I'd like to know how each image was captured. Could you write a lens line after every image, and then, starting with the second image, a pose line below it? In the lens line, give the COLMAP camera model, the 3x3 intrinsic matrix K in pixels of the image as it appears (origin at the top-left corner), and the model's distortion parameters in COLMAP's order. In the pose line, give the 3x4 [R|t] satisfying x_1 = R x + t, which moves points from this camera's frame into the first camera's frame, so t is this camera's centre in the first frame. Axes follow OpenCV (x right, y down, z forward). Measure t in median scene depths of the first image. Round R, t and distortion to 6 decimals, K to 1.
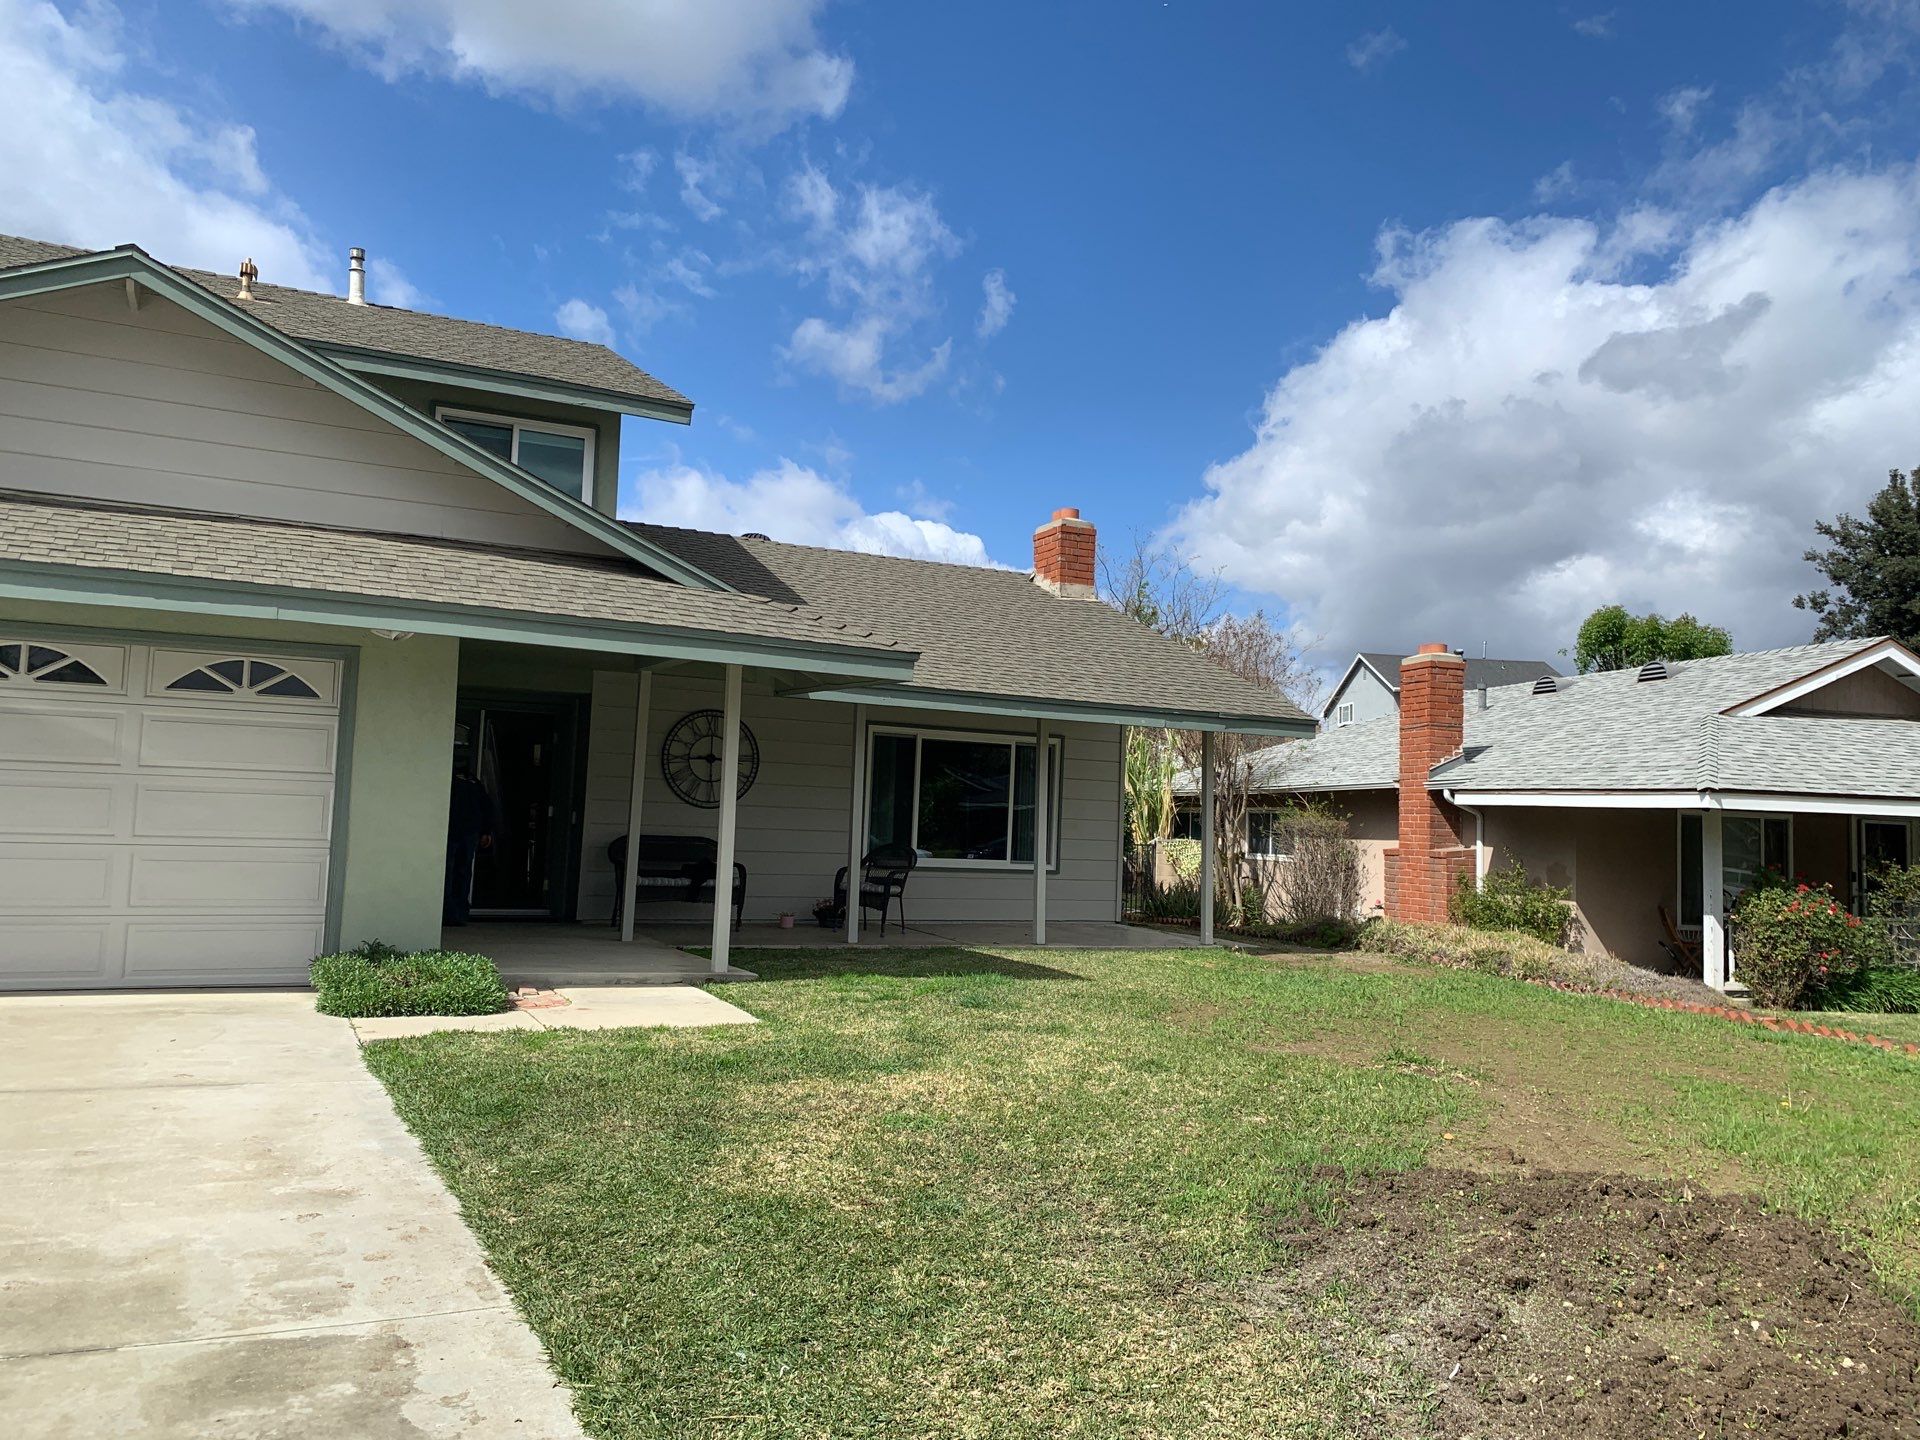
lens RADIAL K [[1495.8, 0, 945.6], [0, 1495.8, 707.9], [0, 0, 1]] dist [0.028624, -0.015490]
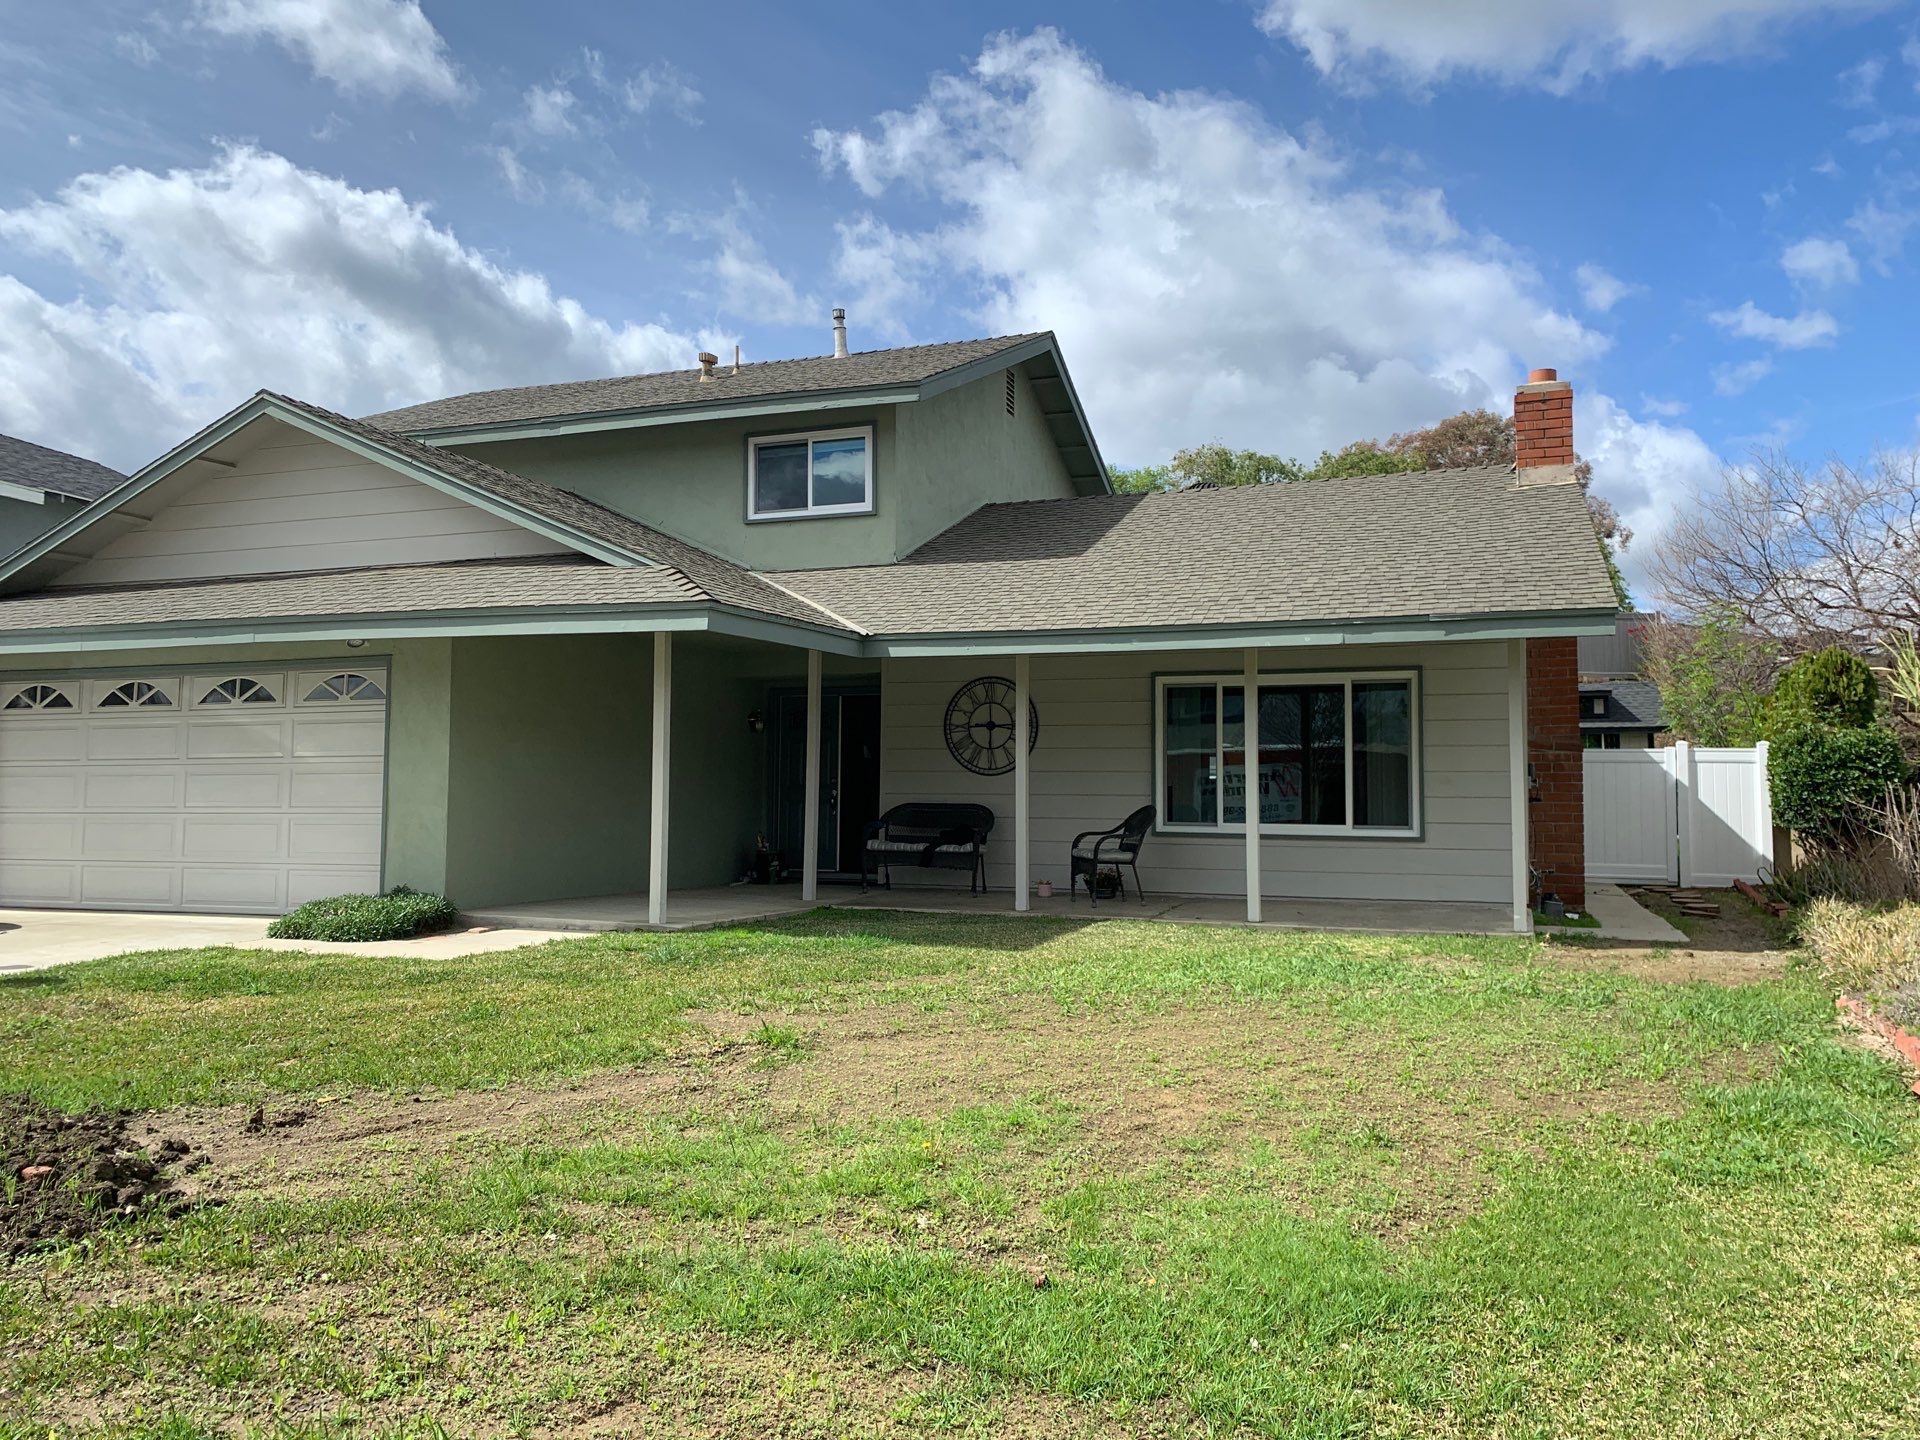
lens RADIAL K [[1377.9, 0, 955.7], [0, 1377.9, 714.3], [0, 0, 1]] dist [0.002301, -0.015486]
pose [[0.673864, -0.070948, -0.735441, 0.451620], [0.081298, 0.996455, -0.021637, 0.040280], [0.734369, -0.045210, 0.677243, 0.334095]]
